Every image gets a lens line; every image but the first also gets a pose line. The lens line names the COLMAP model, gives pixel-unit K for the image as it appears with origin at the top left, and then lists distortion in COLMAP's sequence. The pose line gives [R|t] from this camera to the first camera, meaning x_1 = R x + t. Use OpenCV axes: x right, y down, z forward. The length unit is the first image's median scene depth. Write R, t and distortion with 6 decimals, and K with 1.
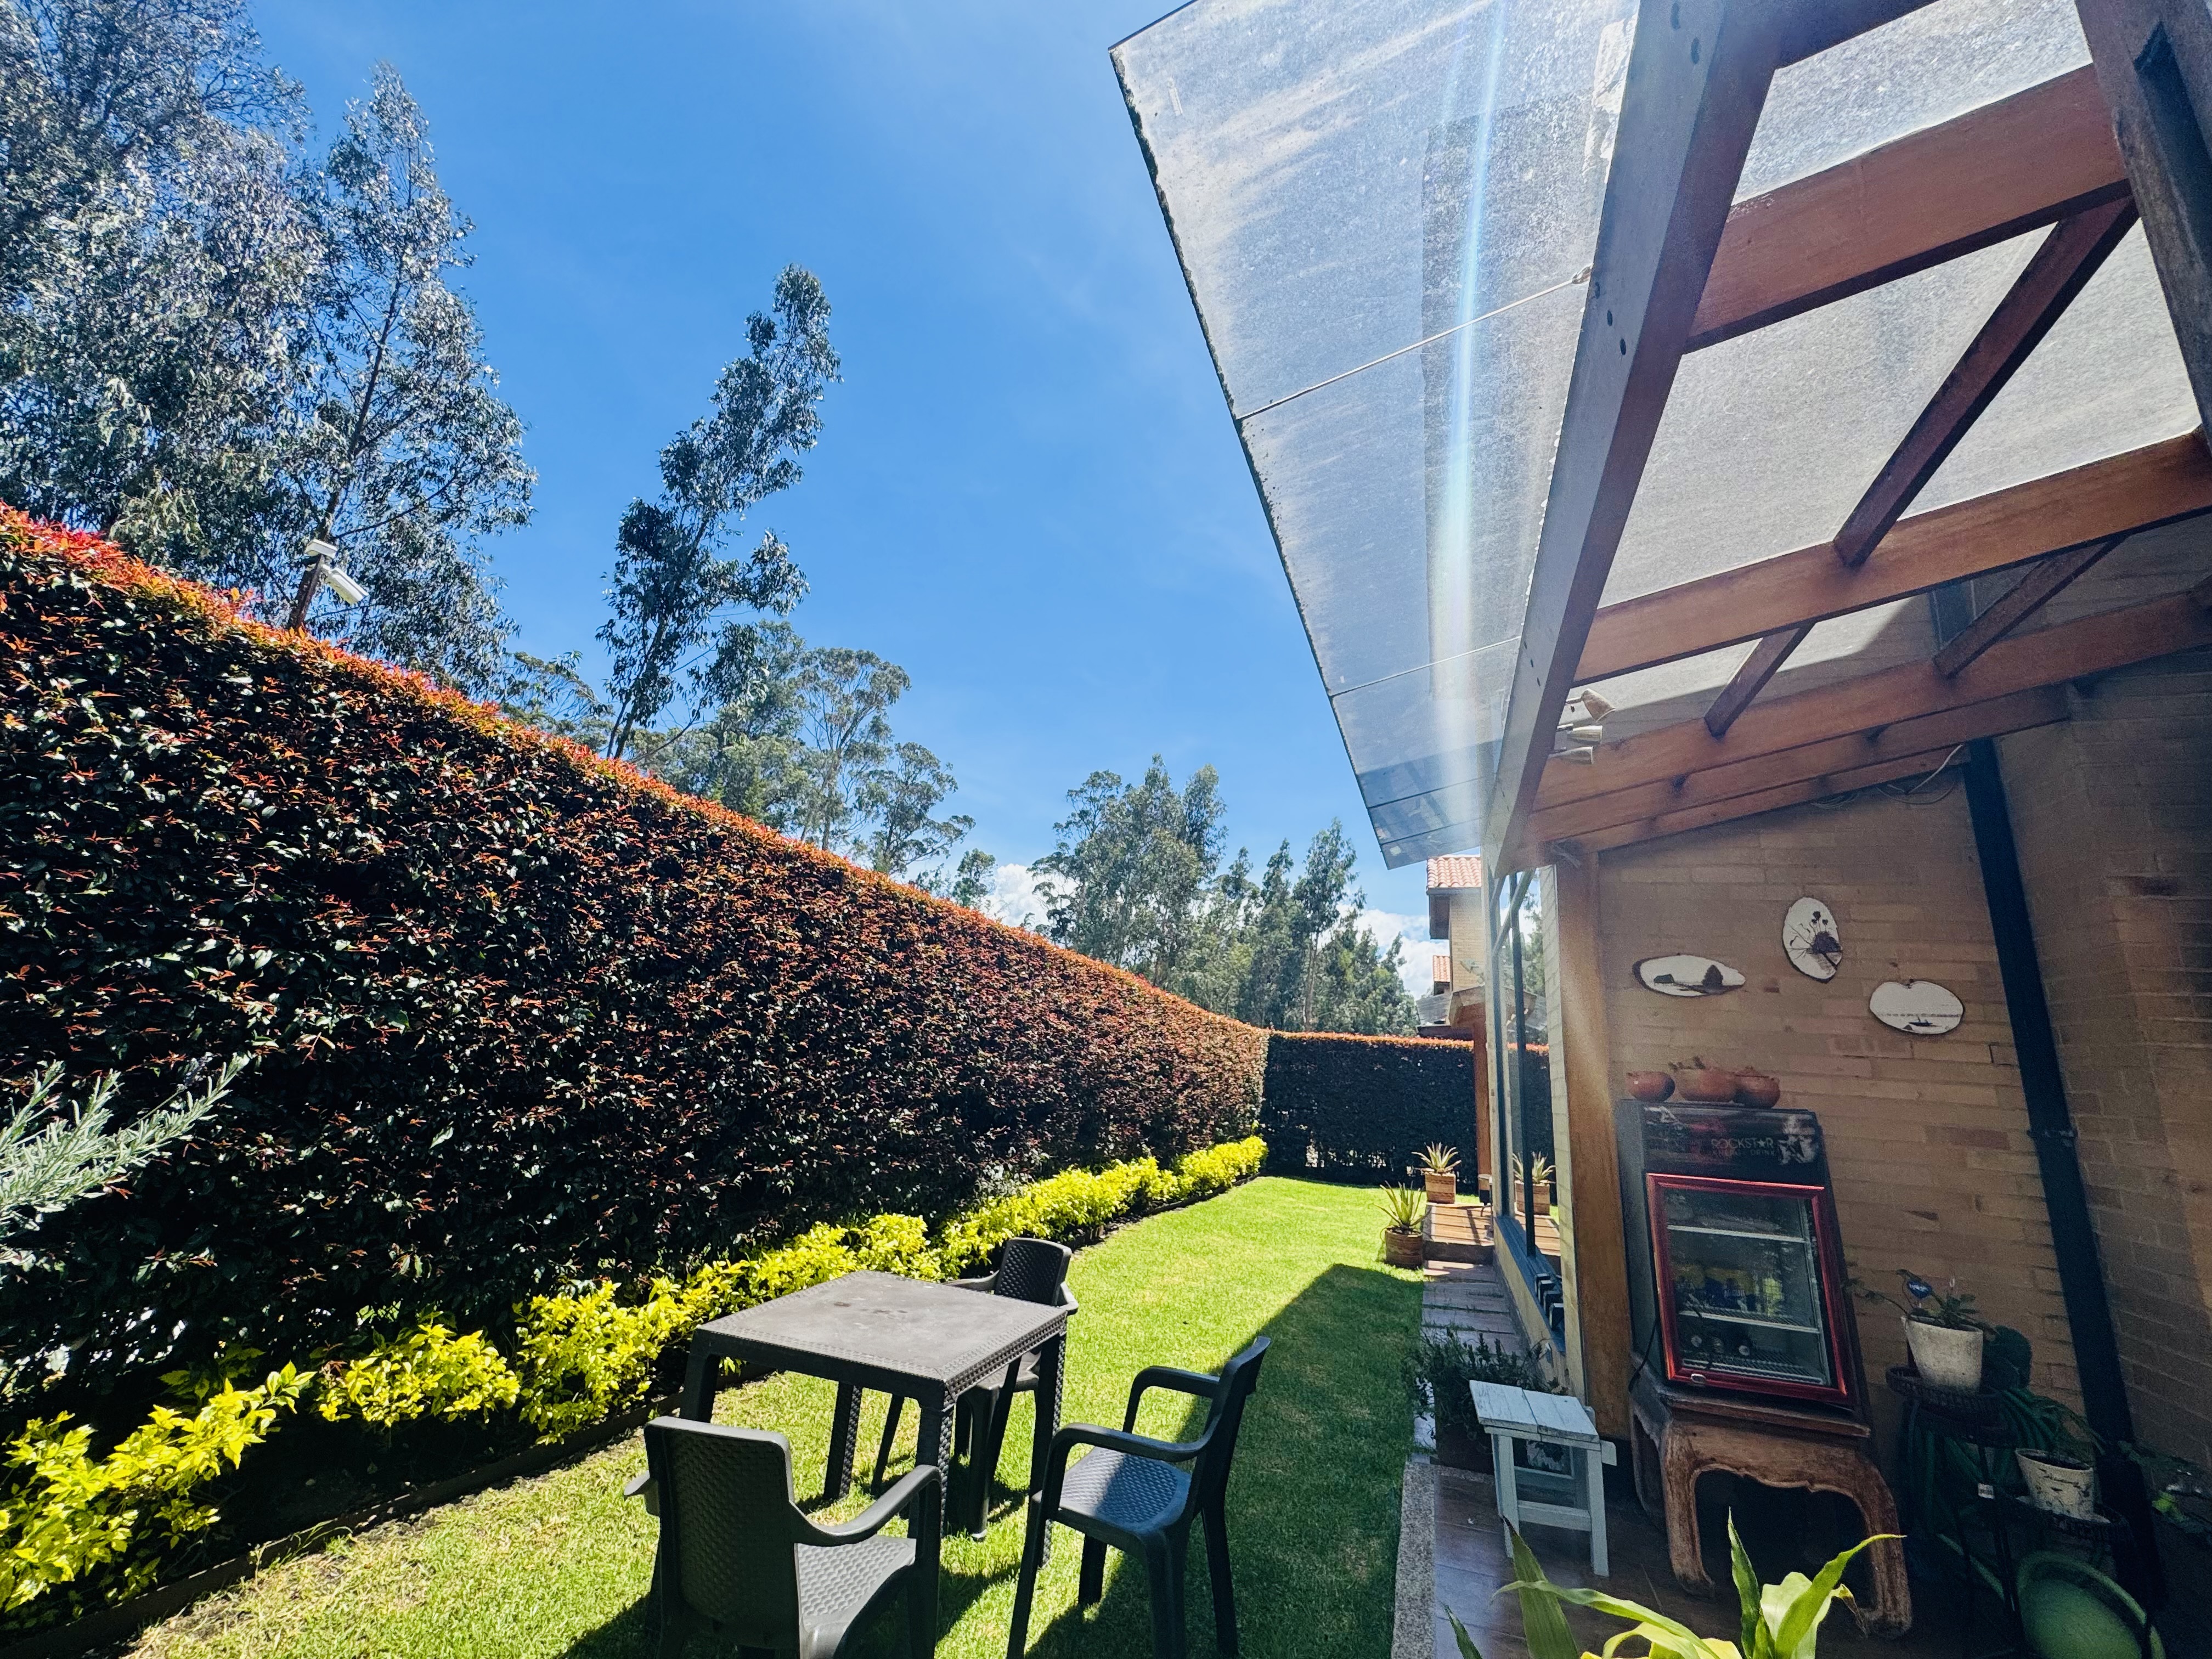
lens RADIAL K [[881.5, 0, 1104.2], [0, 881.5, 829.2], [0, 0, 1]] dist [-0.002581, 0.000487]
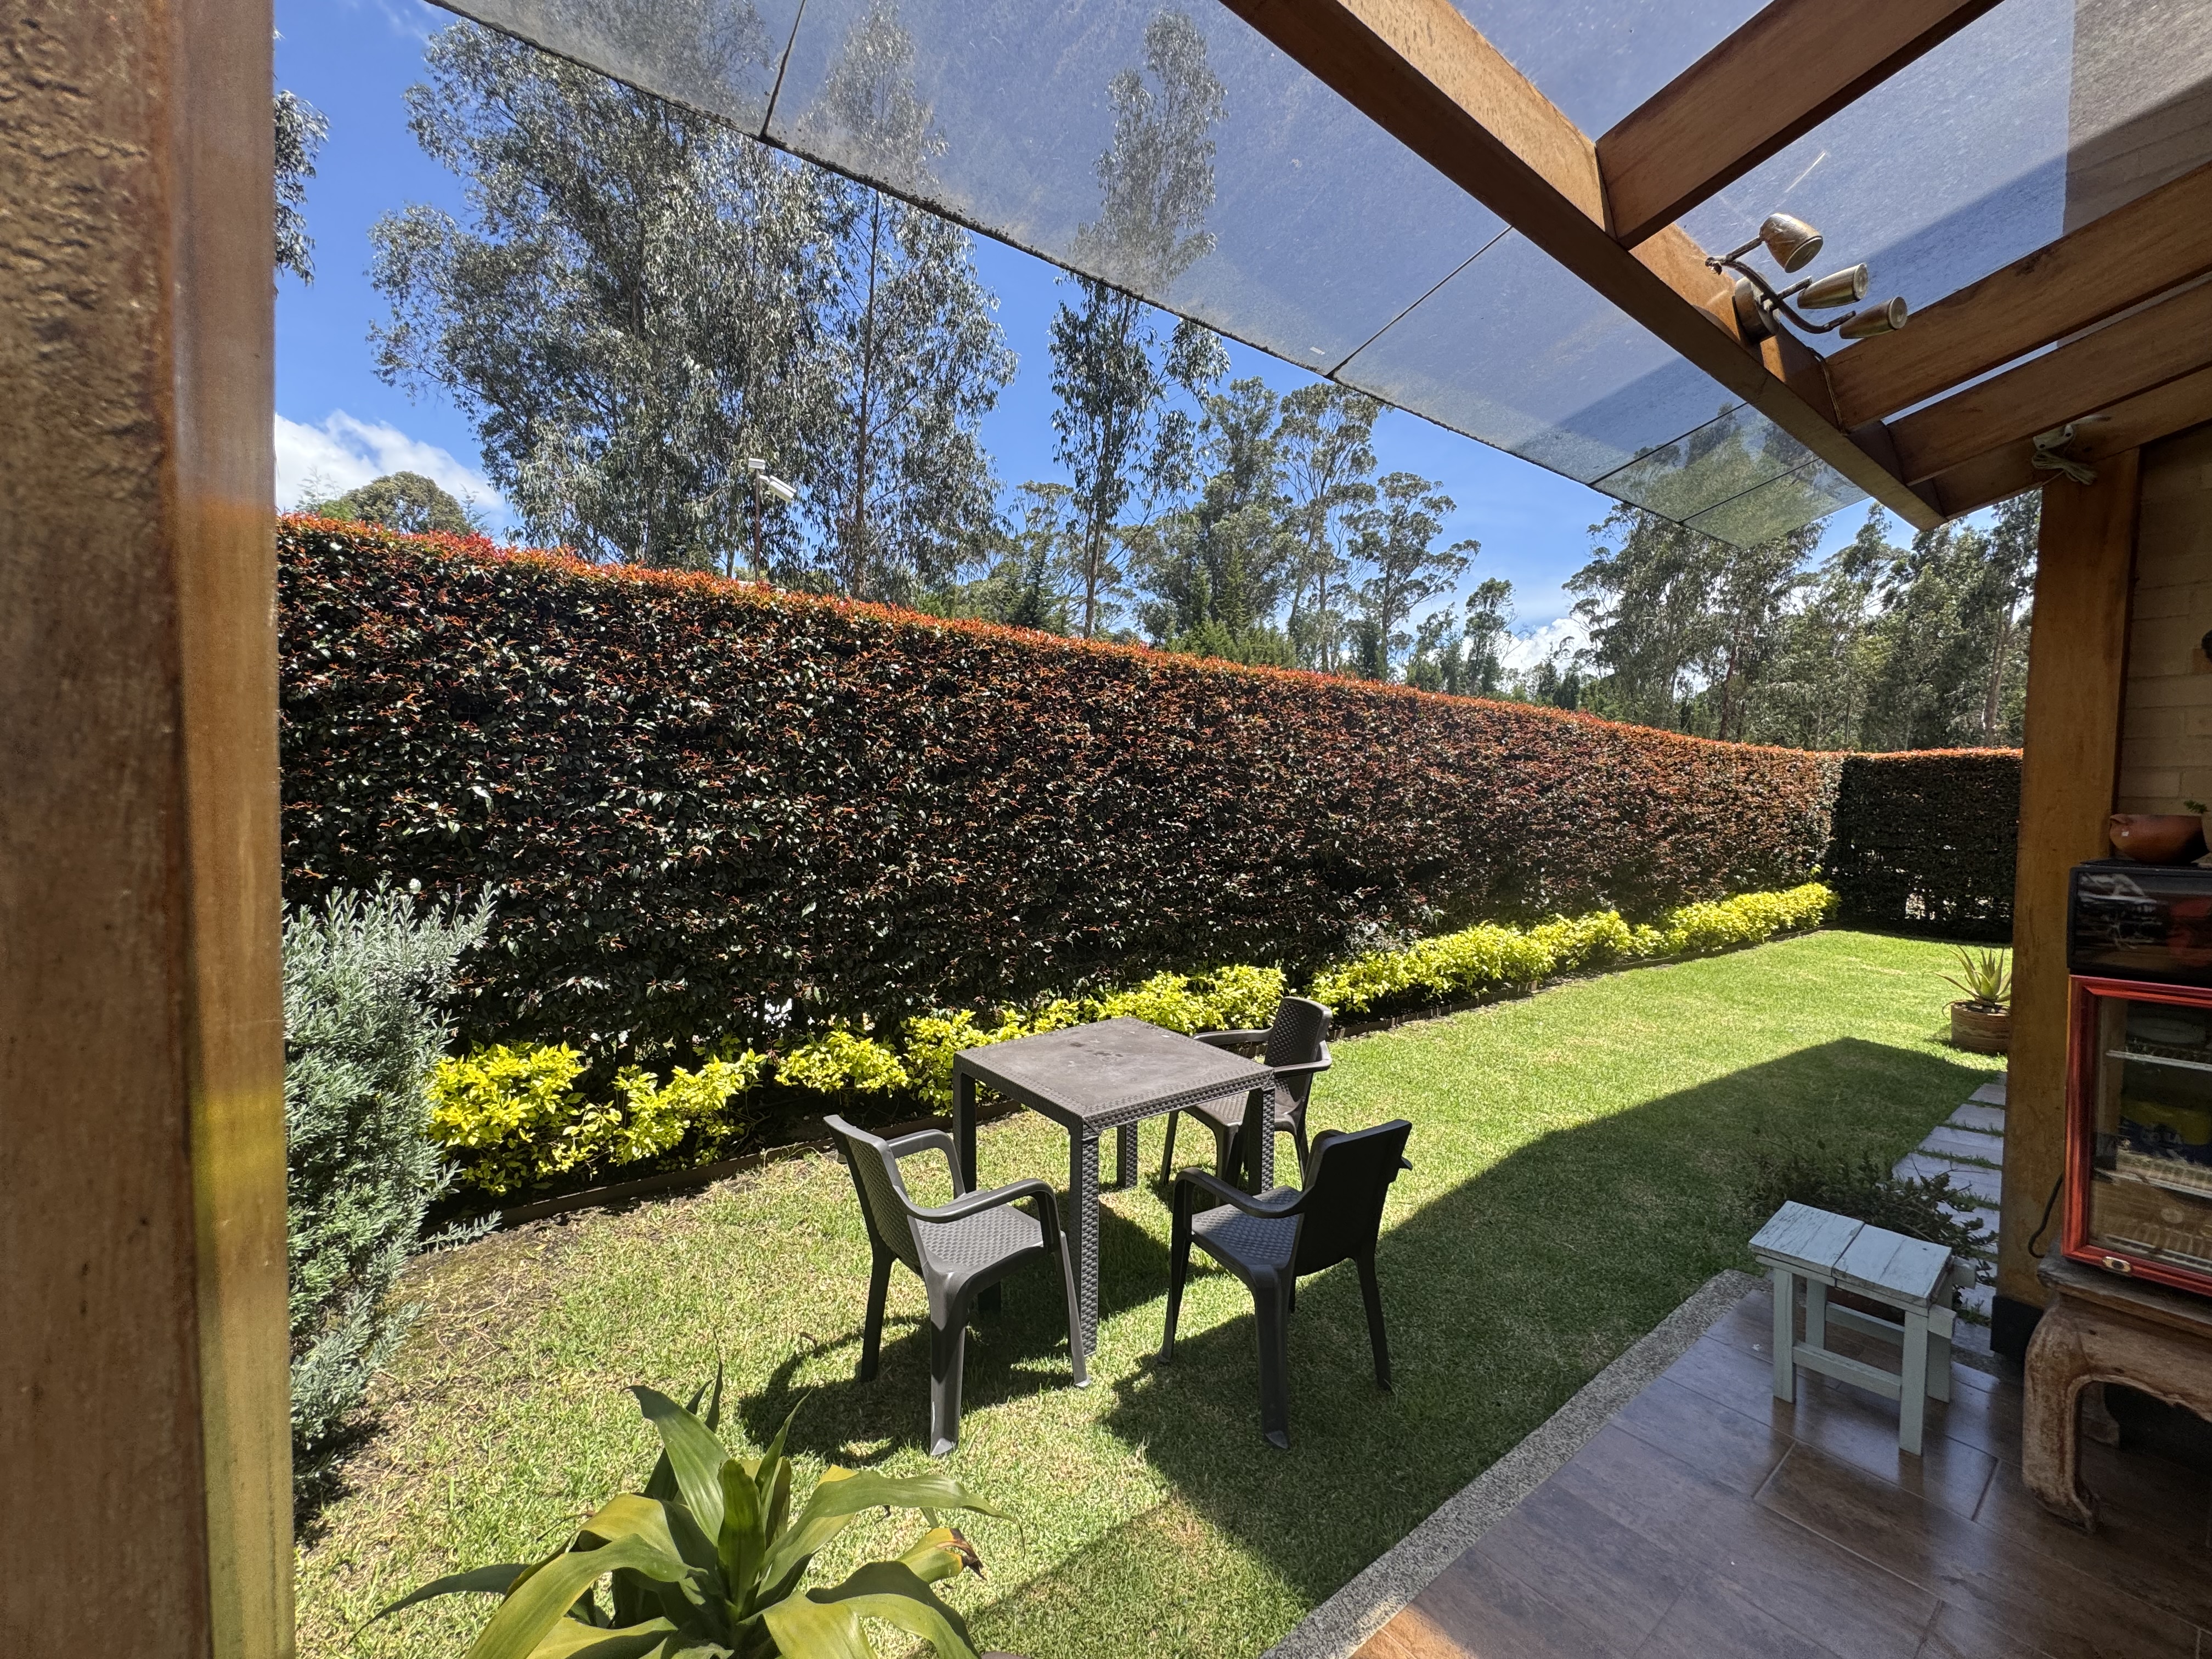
lens RADIAL K [[881.5, 0, 1106.5], [0, 881.5, 826.3], [0, 0, 1]] dist [-0.002581, 0.000487]
pose [[0.835218, -0.043938, -0.548161, 0.295181], [0.190371, 0.958270, 0.213252, 0.012636], [0.515917, -0.282466, 0.808729, 0.113078]]
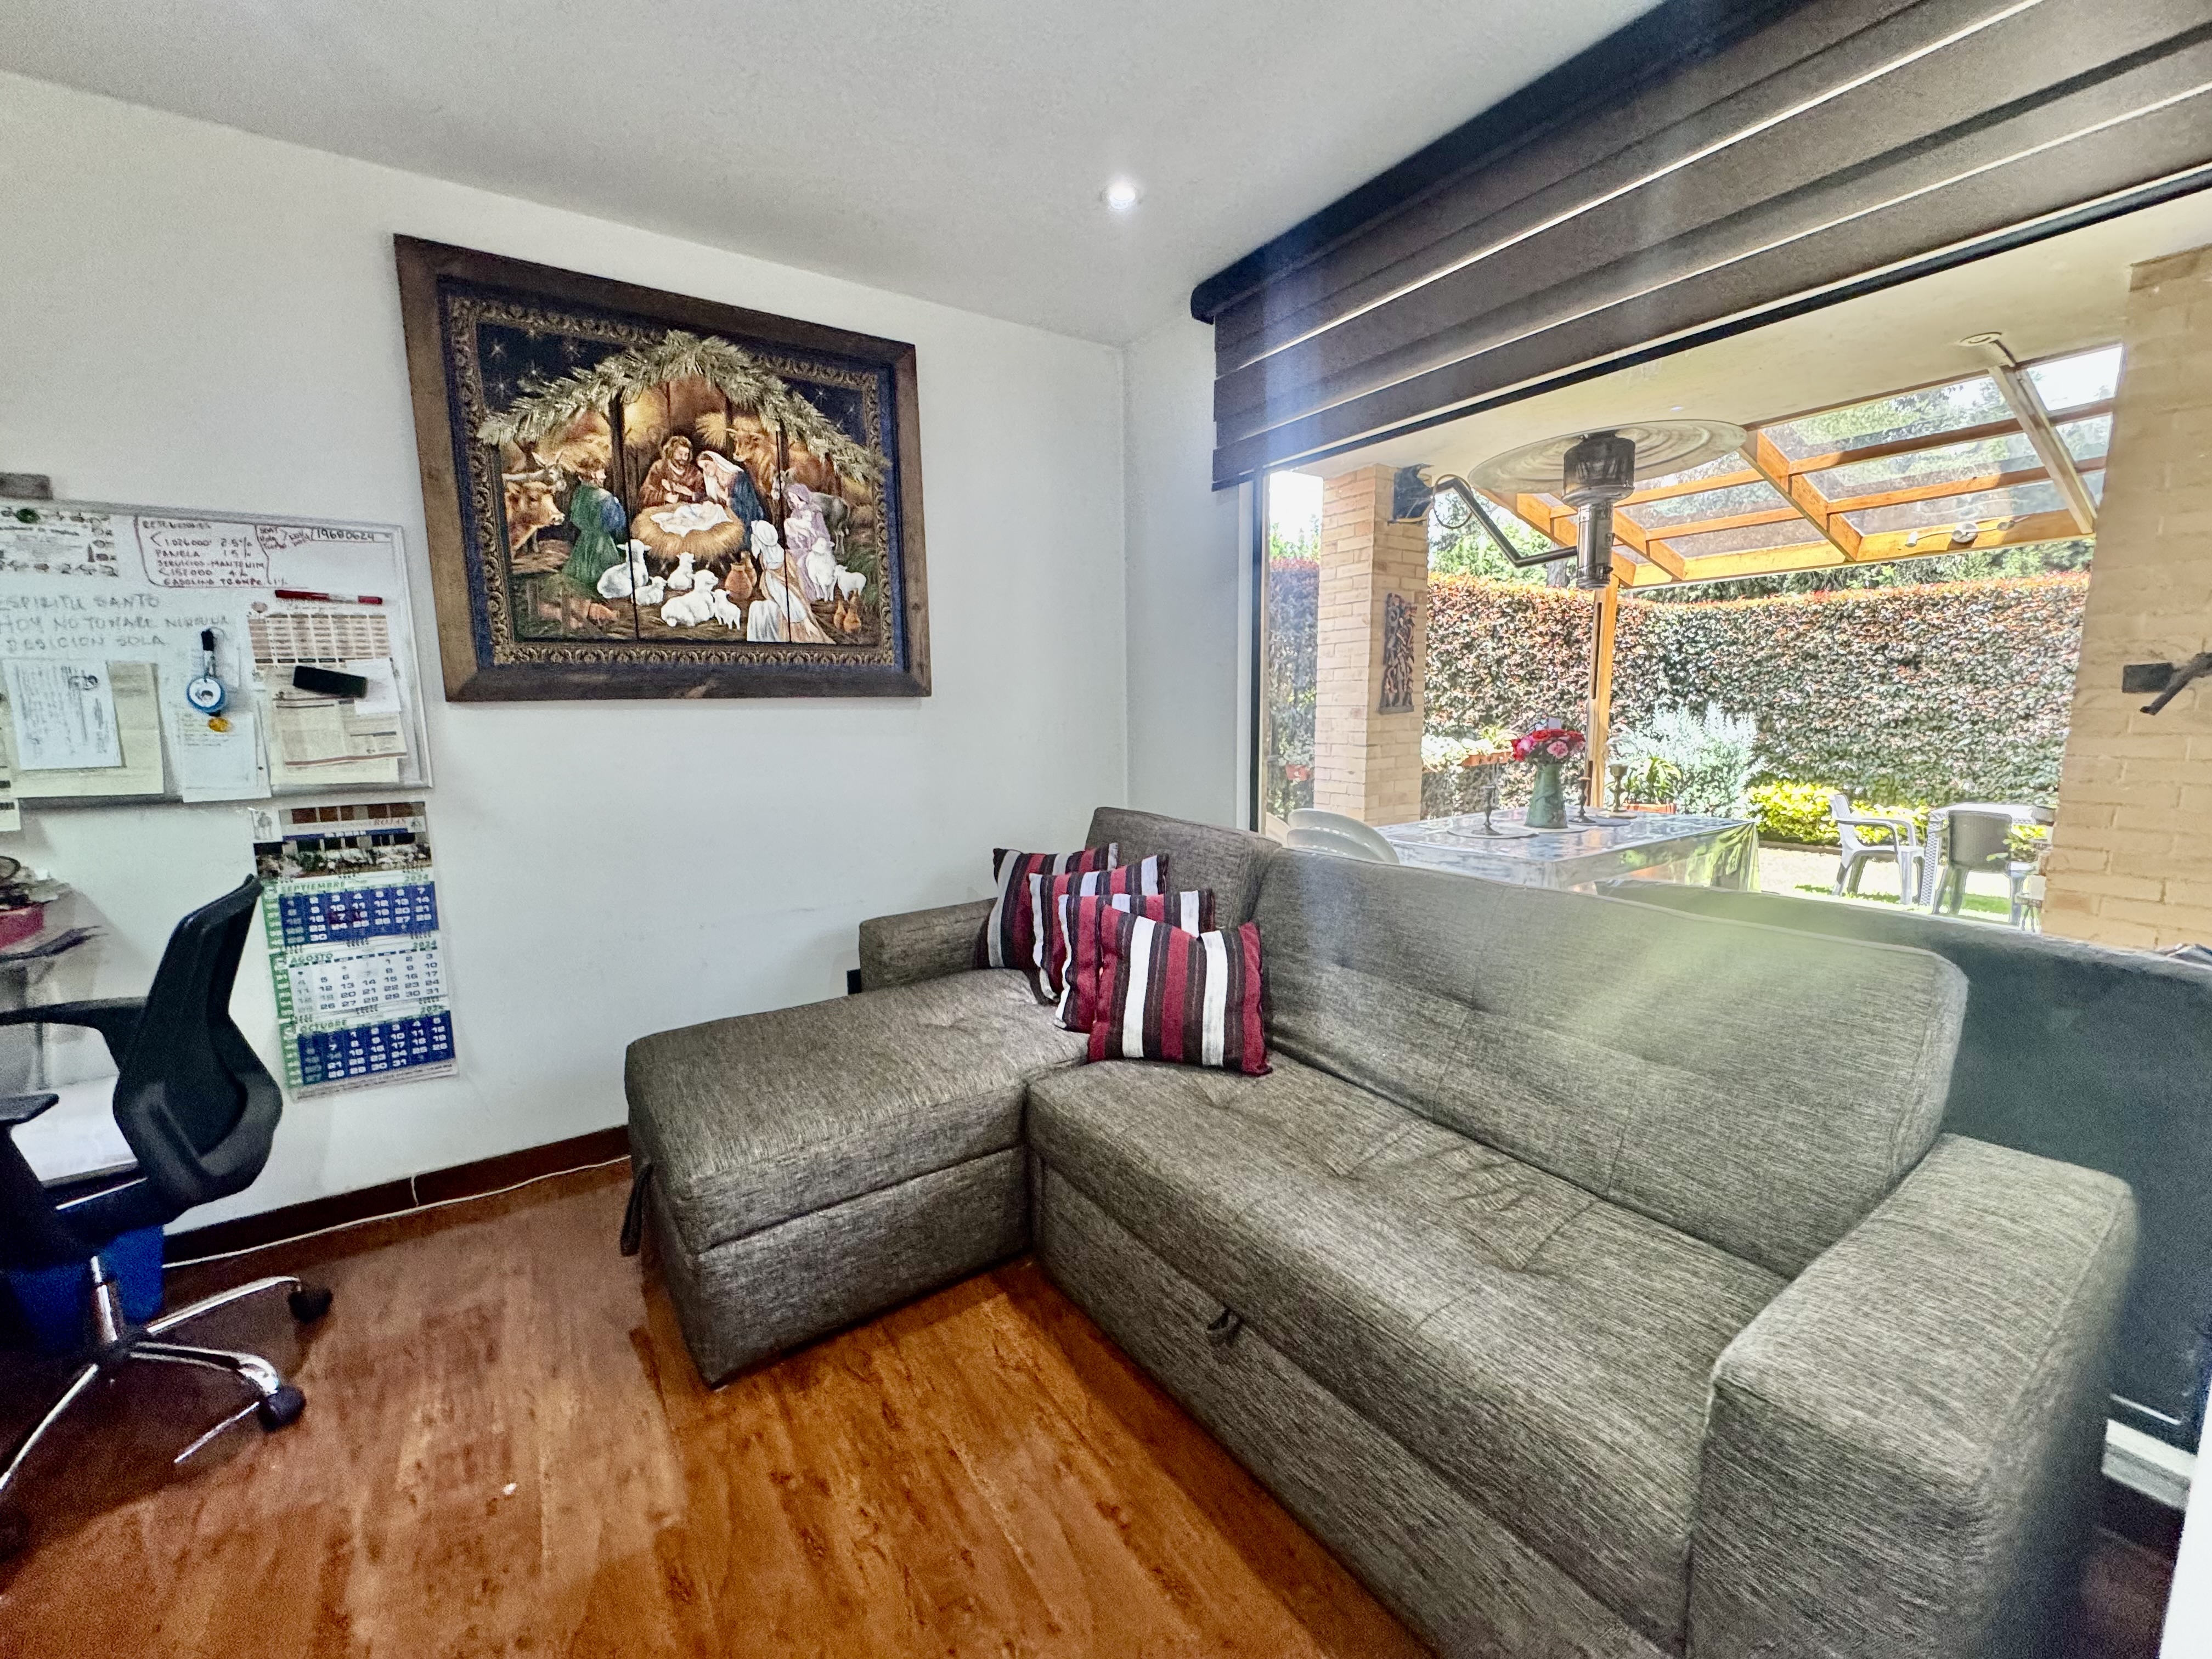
lens RADIAL K [[881.5, 0, 1104.9], [0, 881.5, 830.1], [0, 0, 1]] dist [-0.002581, 0.000487]
pose [[-0.591297, 0.050747, -0.804856, 2.267246], [0.184093, 0.980161, -0.073446, 0.235934], [0.785161, -0.191597, -0.588908, 0.327000]]
